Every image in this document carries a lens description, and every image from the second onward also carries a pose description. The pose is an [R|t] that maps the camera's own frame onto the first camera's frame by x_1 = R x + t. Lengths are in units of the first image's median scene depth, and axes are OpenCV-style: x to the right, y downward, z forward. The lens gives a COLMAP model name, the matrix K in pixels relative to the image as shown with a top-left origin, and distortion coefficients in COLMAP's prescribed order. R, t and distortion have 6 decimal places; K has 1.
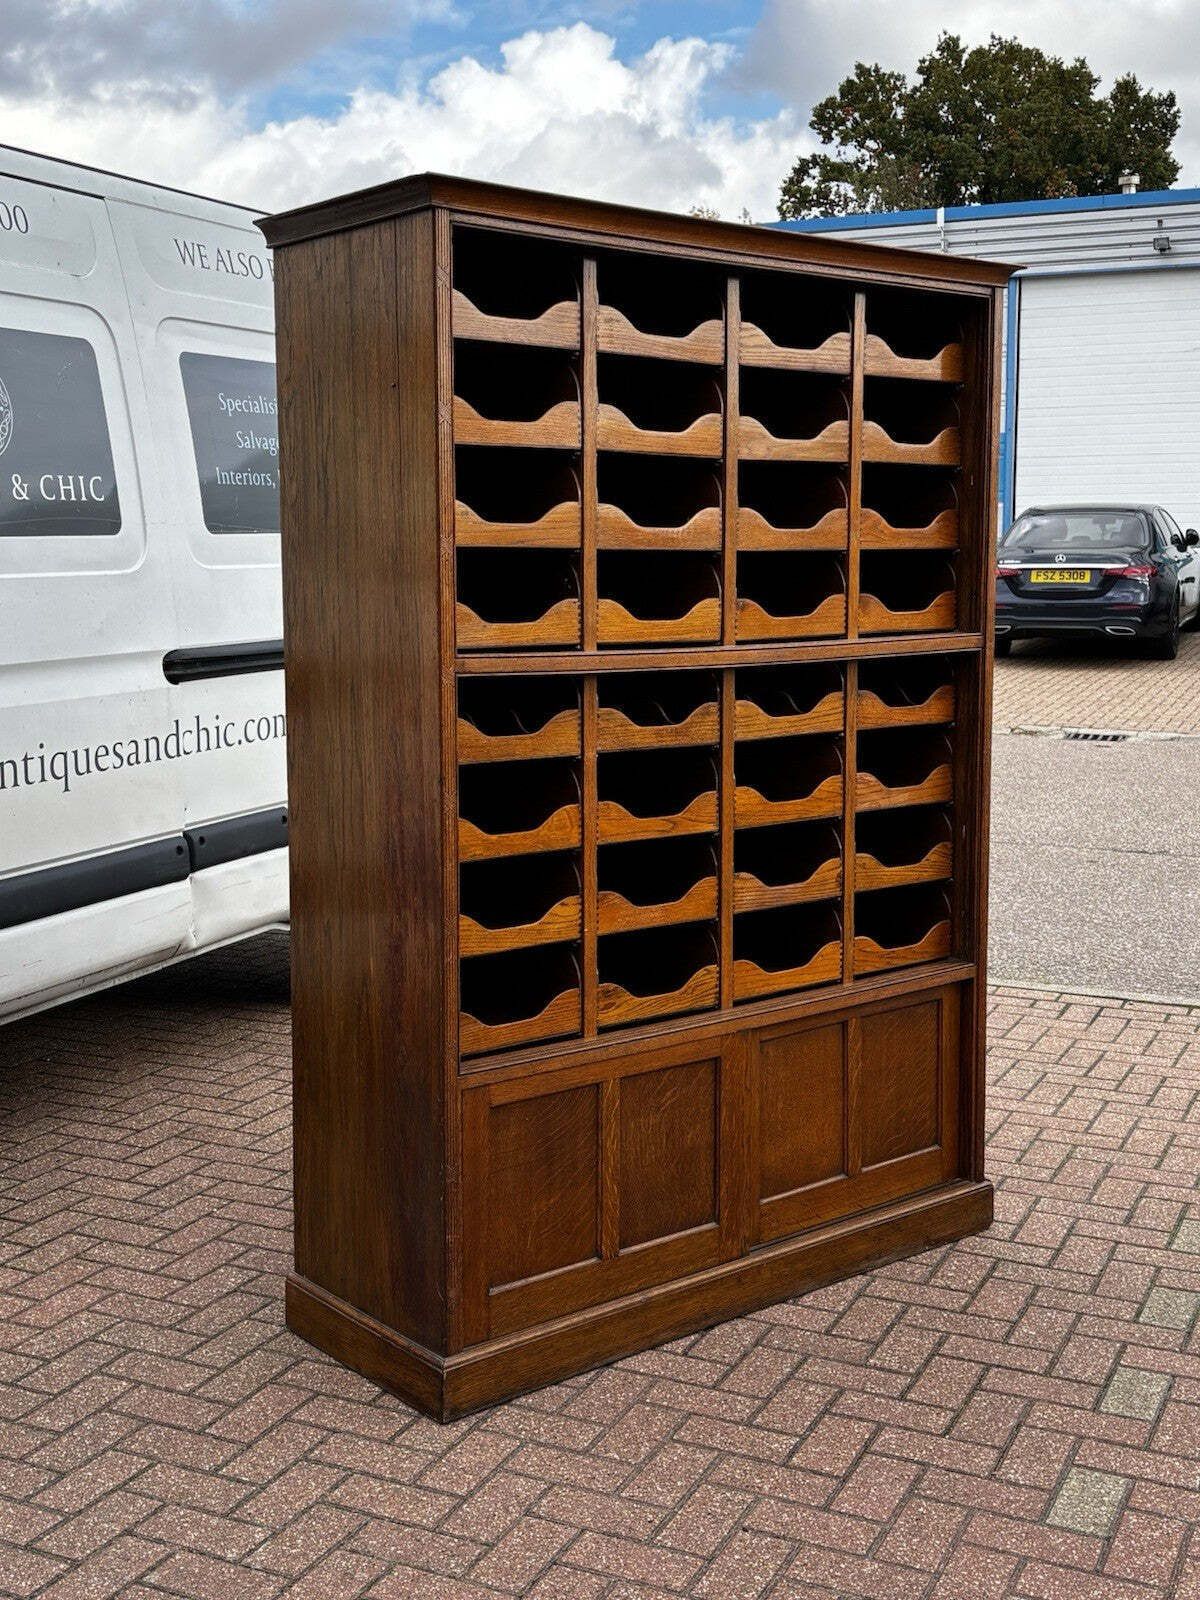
lens RADIAL K [[1844.4, 0, 617.6], [0, 1844.4, 778.5], [0, 0, 1]] dist [0.190688, -0.643735]
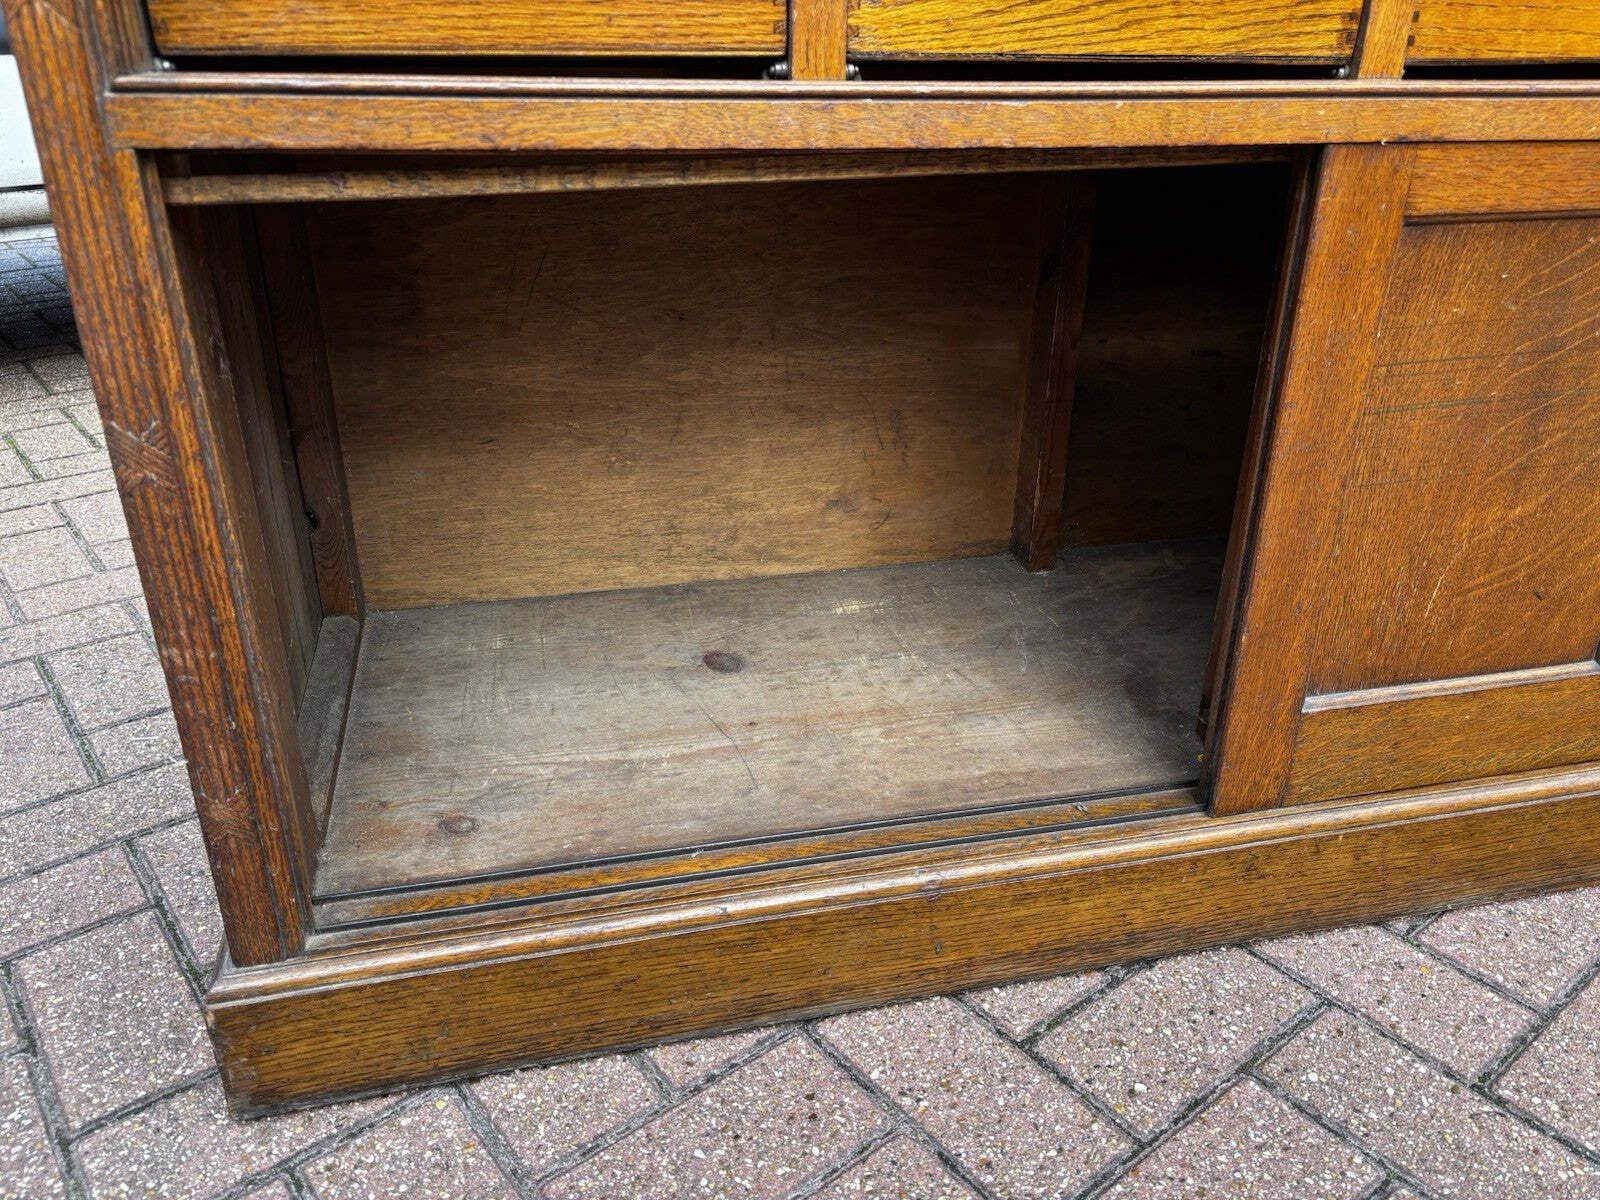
lens RADIAL K [[1215.7, 0, 796.8], [0, 1215.7, 611.4], [0, 0, 1]] dist [0.055137, -0.077574]
pose [[0.895676, 0.194786, -0.399779, 0.072531], [-0.056205, 0.941345, 0.332732, 0.147407], [0.441142, -0.275551, 0.854088, 0.775182]]
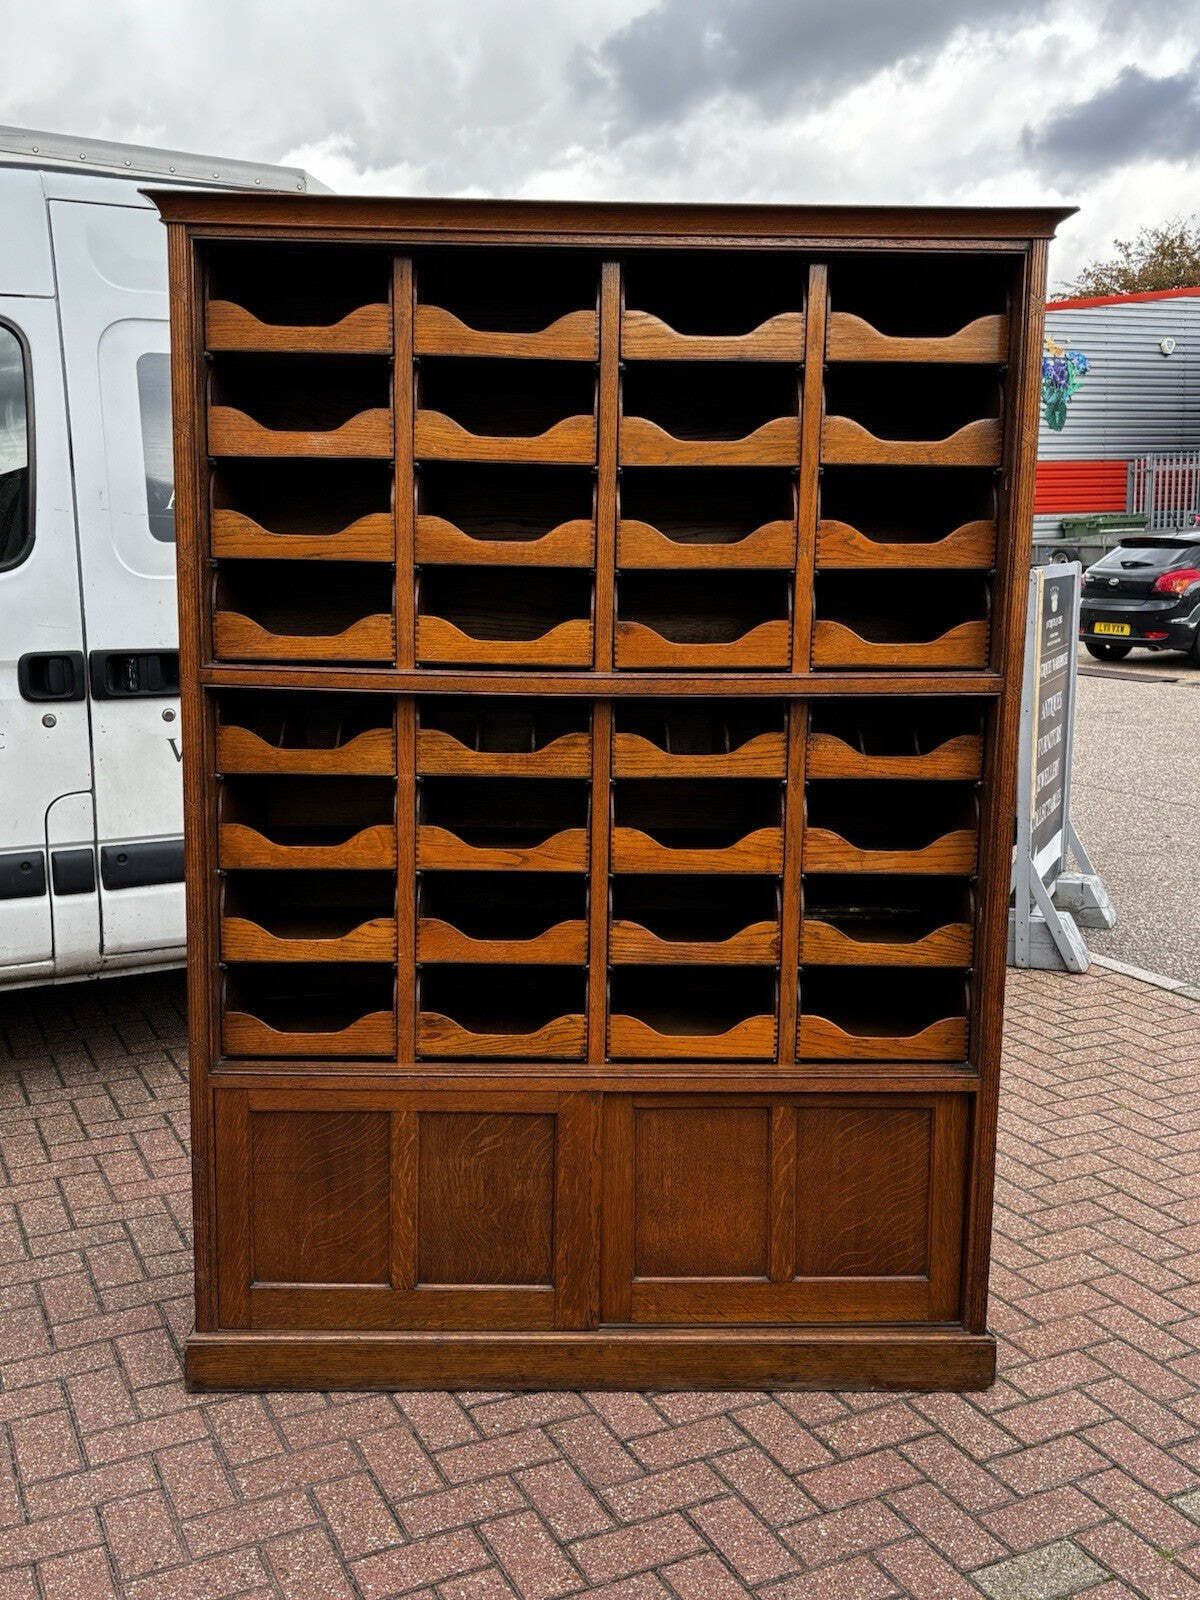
lens RADIAL K [[1541.2, 0, 602.6], [0, 1541.2, 786.8], [0, 0, 1]] dist [0.104185, -0.255984]
pose [[0.783702, 0.109399, -0.611427, 0.527405], [-0.086686, 0.993998, 0.066739, -0.066155], [0.615058, 0.000699, 0.788481, 0.400506]]
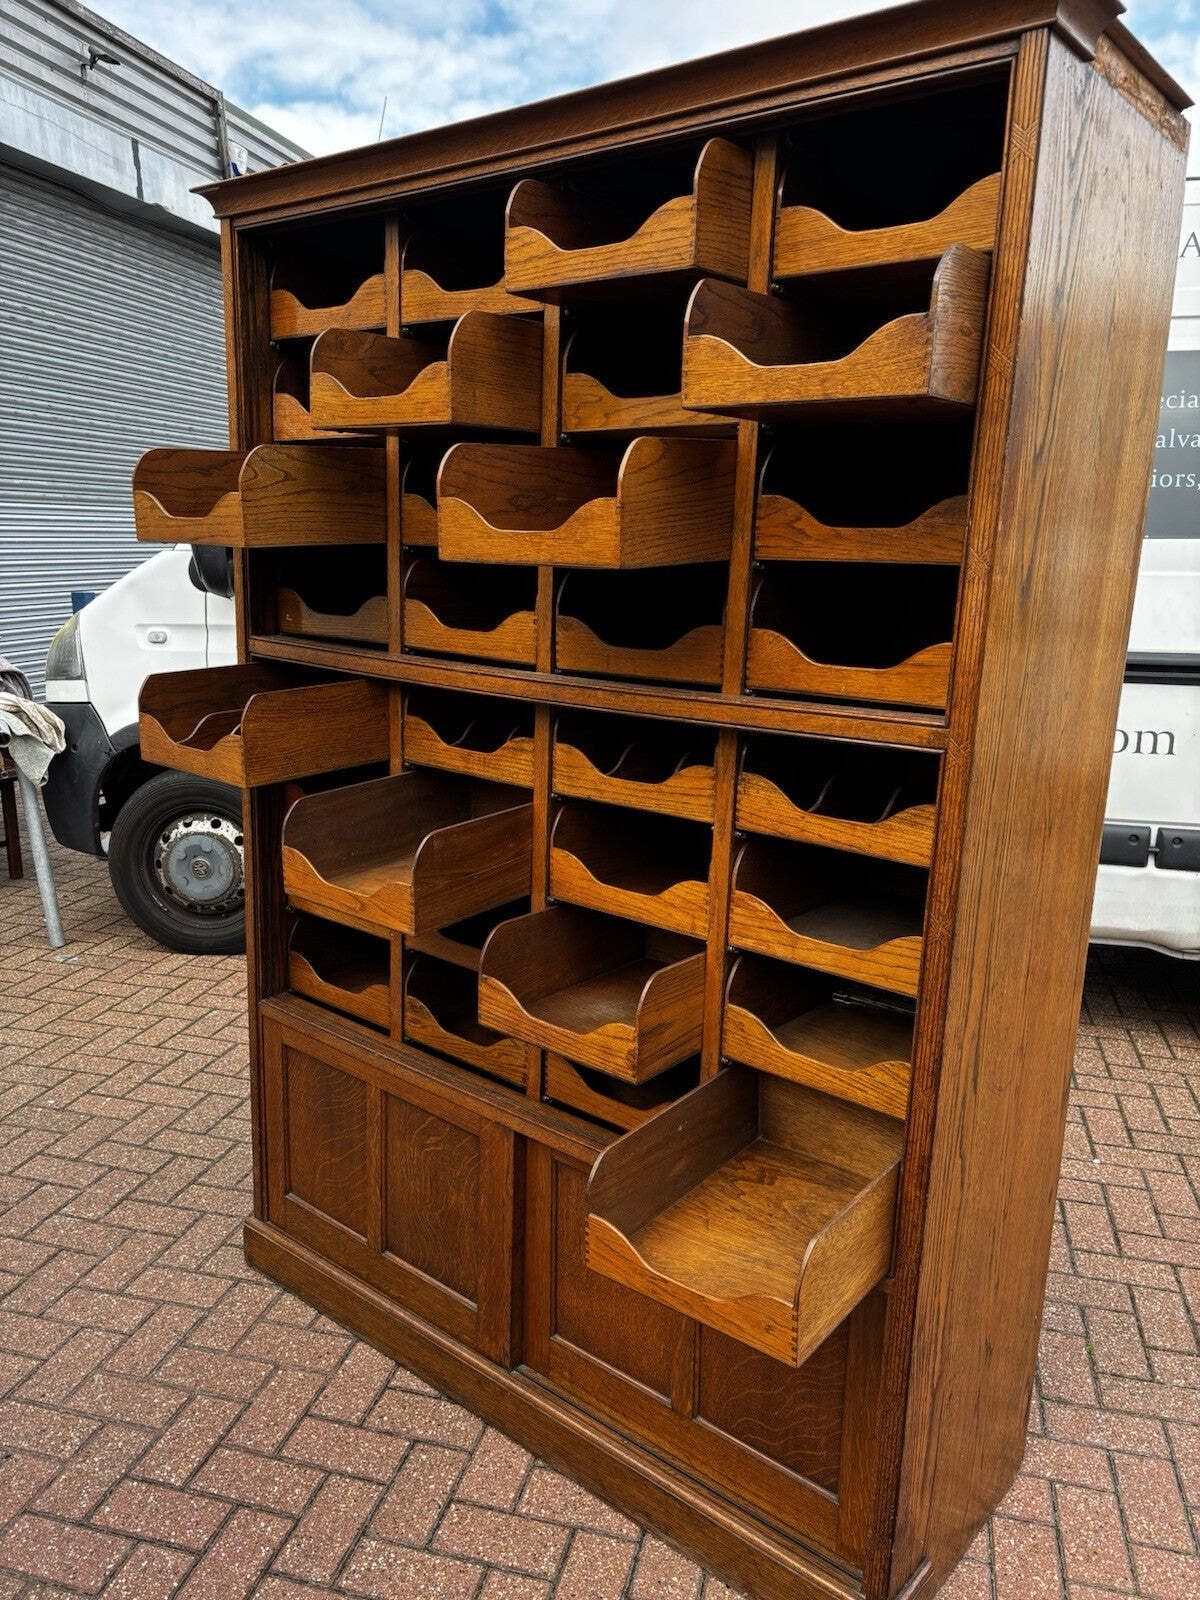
lens RADIAL K [[1210.4, 0, 603.3], [0, 1210.4, 805.5], [0, 0, 1]] dist [0.052004, -0.066408]
pose [[0.183477, 0.220668, -0.957936, 0.580006], [-0.143793, 0.970022, 0.195911, -0.122112], [0.972450, 0.101800, 0.209707, 0.916688]]
